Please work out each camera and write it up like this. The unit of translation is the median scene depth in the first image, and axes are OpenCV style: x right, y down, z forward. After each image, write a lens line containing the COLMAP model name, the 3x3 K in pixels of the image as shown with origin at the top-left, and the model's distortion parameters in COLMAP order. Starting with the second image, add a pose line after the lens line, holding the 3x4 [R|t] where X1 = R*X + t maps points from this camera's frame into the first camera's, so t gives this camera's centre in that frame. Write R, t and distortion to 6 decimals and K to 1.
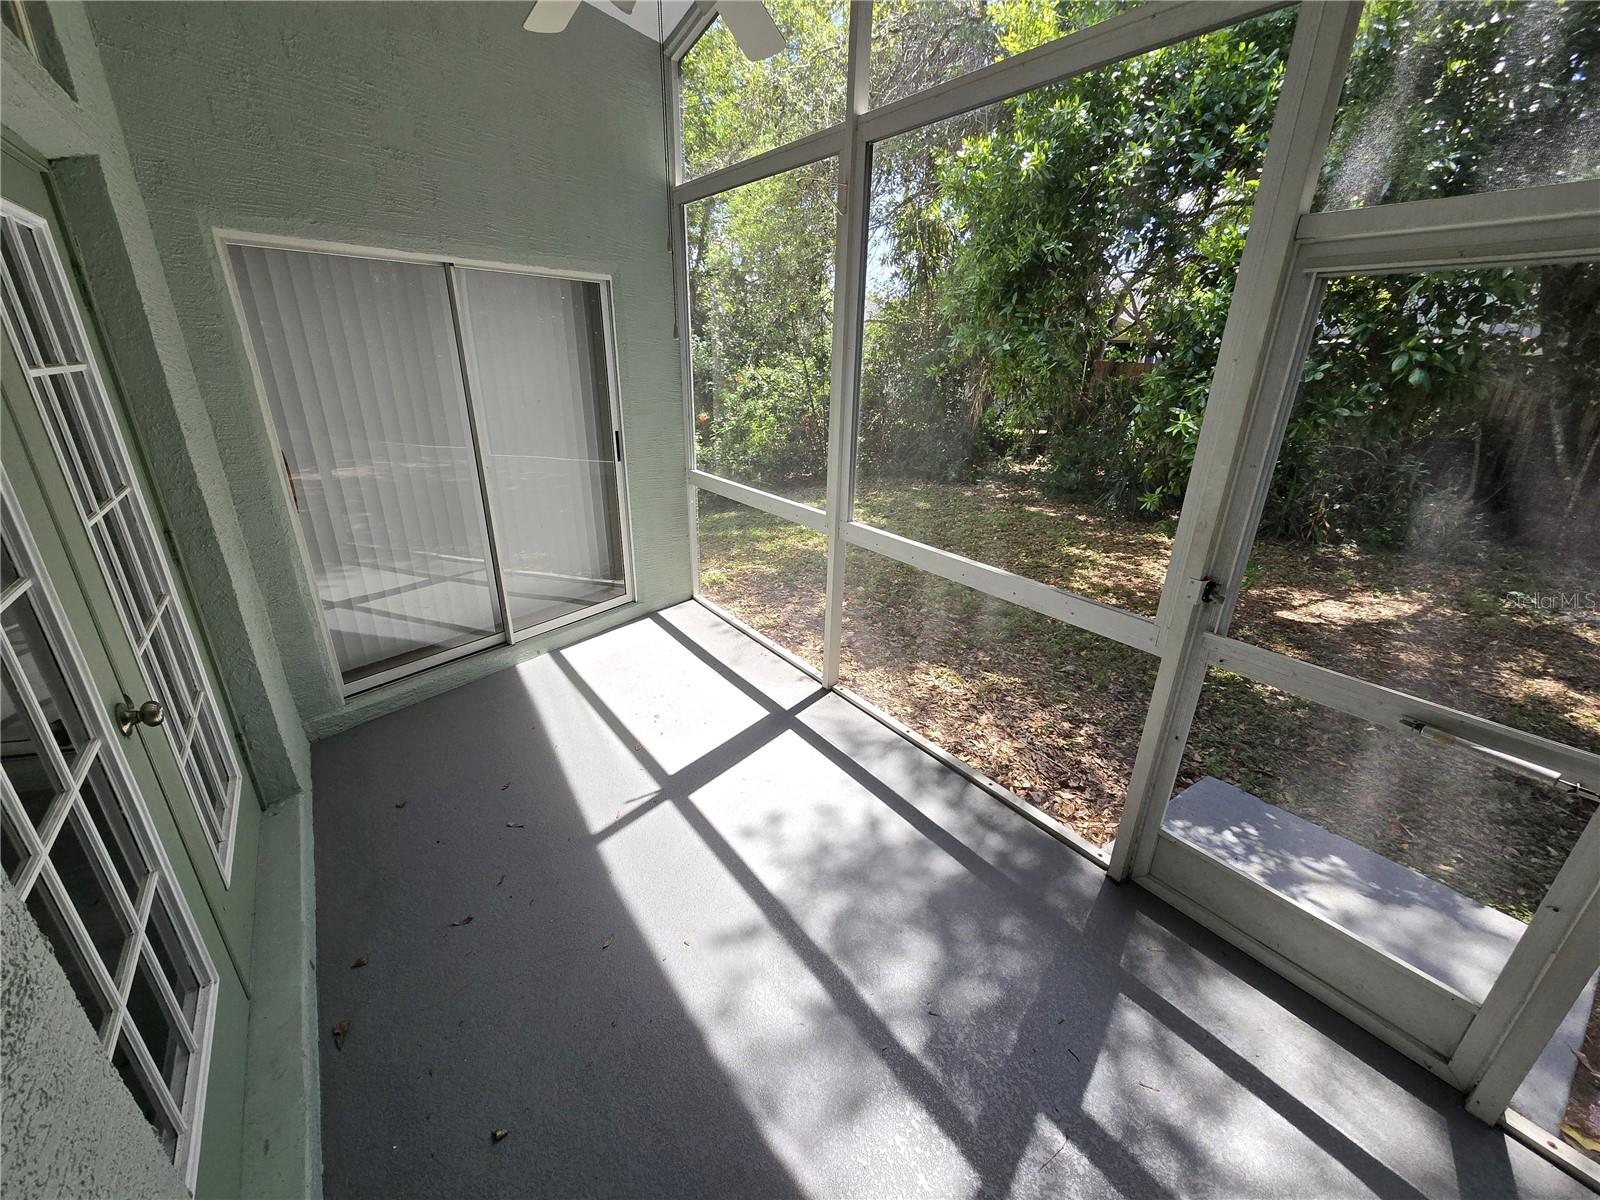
lens RADIAL K [[653.3, 0, 800.0], [0, 653.3, 600.0], [0, 0, 1]] dist [0.000518, 0.000336]
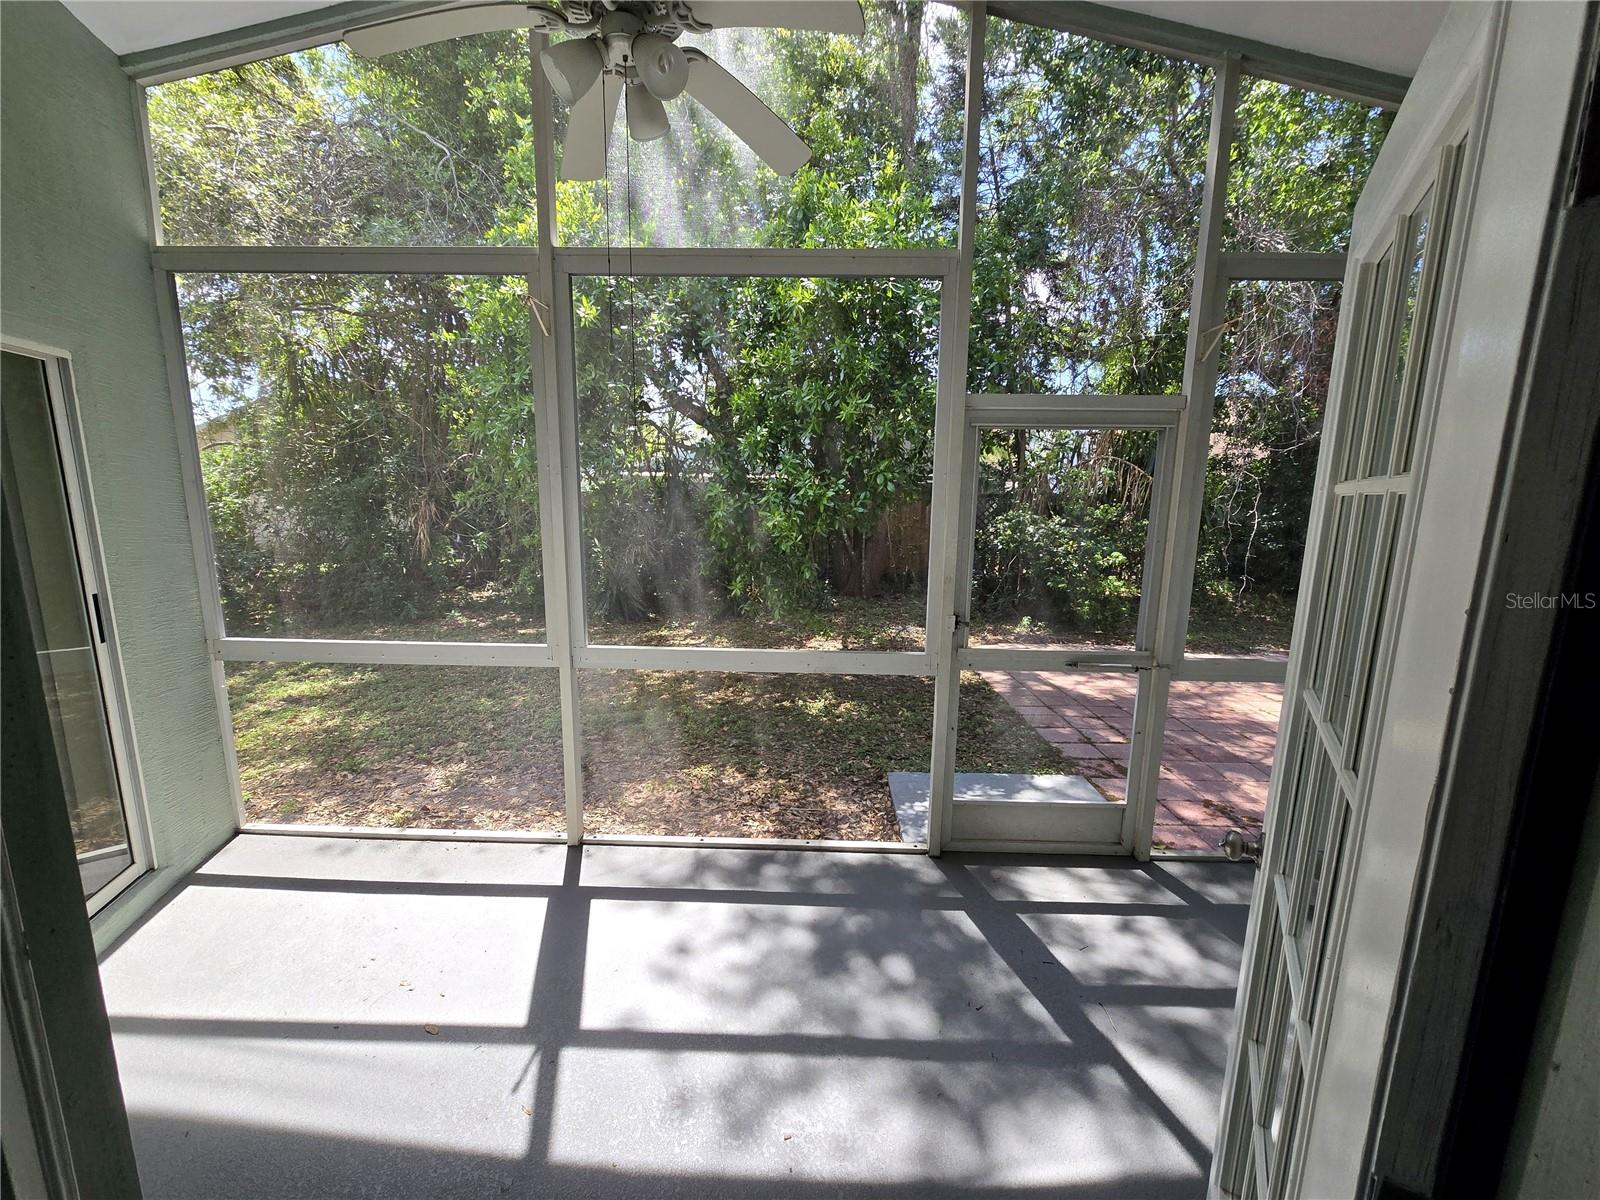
lens RADIAL K [[653.3, 0, 800.0], [0, 653.3, 600.0], [0, 0, 1]] dist [0.000518, 0.000336]
pose [[0.607707, -0.134628, 0.782667, -0.337594], [0.279047, 0.958883, -0.051728, -0.038620], [-0.743522, 0.249836, 0.620288, 0.137973]]
